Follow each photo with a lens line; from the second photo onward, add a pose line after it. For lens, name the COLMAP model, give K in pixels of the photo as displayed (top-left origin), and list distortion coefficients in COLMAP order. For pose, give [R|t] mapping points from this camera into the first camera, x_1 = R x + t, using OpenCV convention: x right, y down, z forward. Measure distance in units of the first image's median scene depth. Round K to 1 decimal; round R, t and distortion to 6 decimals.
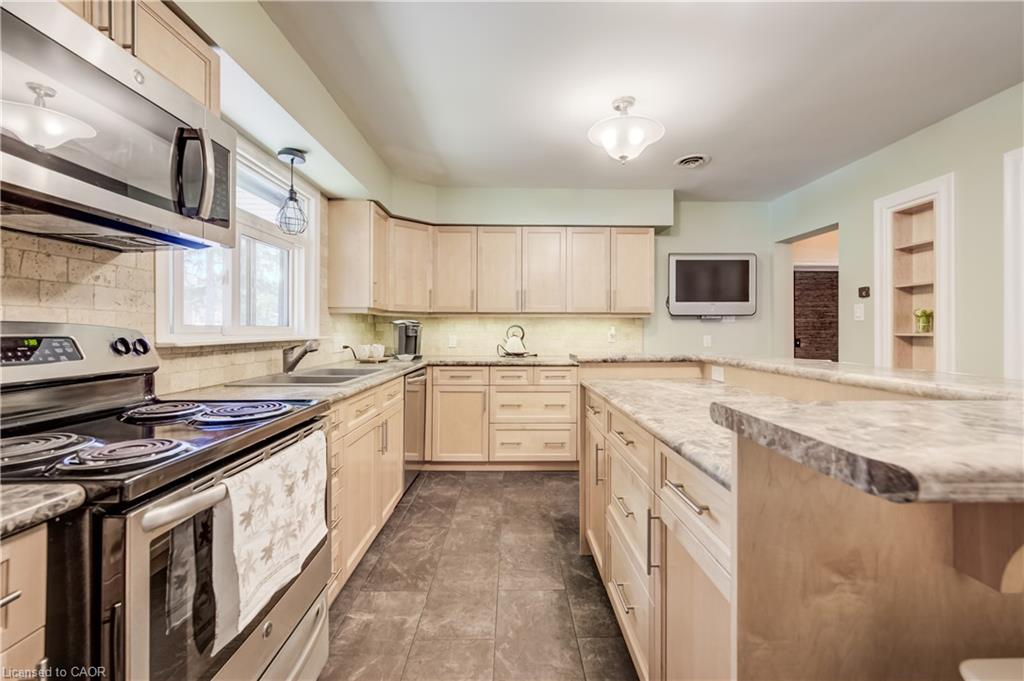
lens RADIAL K [[414.7, 0, 512.4], [0, 414.7, 330.0], [0, 0, 1]] dist [0.008502, -0.000030]
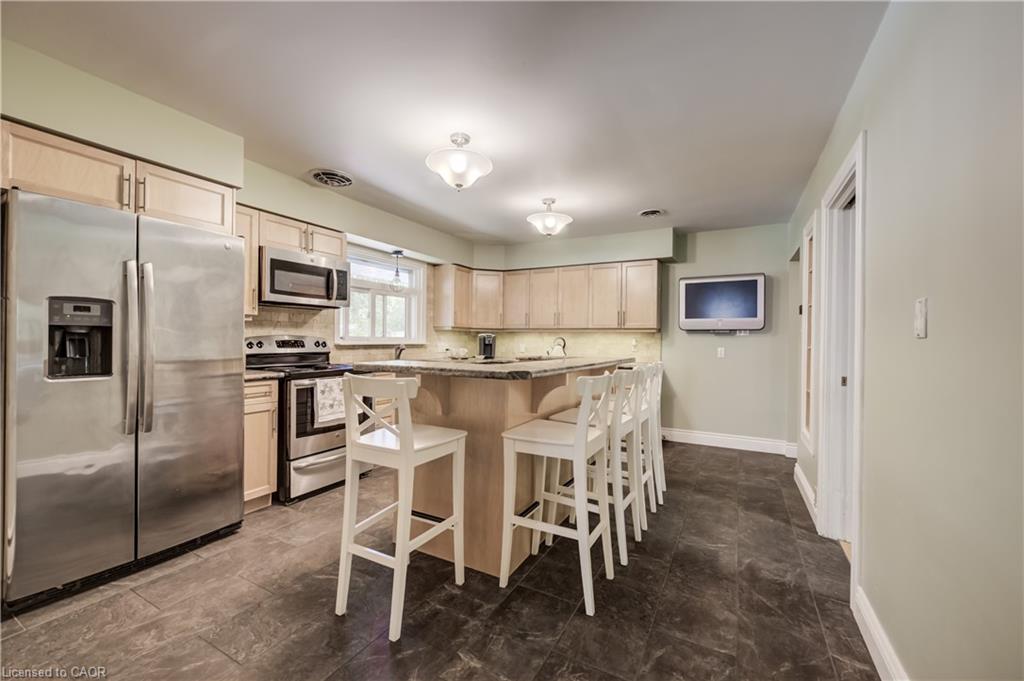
lens RADIAL K [[414.7, 0, 516.7], [0, 414.7, 342.5], [0, 0, 1]] dist [0.008502, -0.000030]
pose [[0.873077, 0.010842, -0.487462, 0.715411], [-0.010536, 0.999939, 0.003370, 0.002488], [0.487469, 0.002193, 0.873138, -0.359970]]
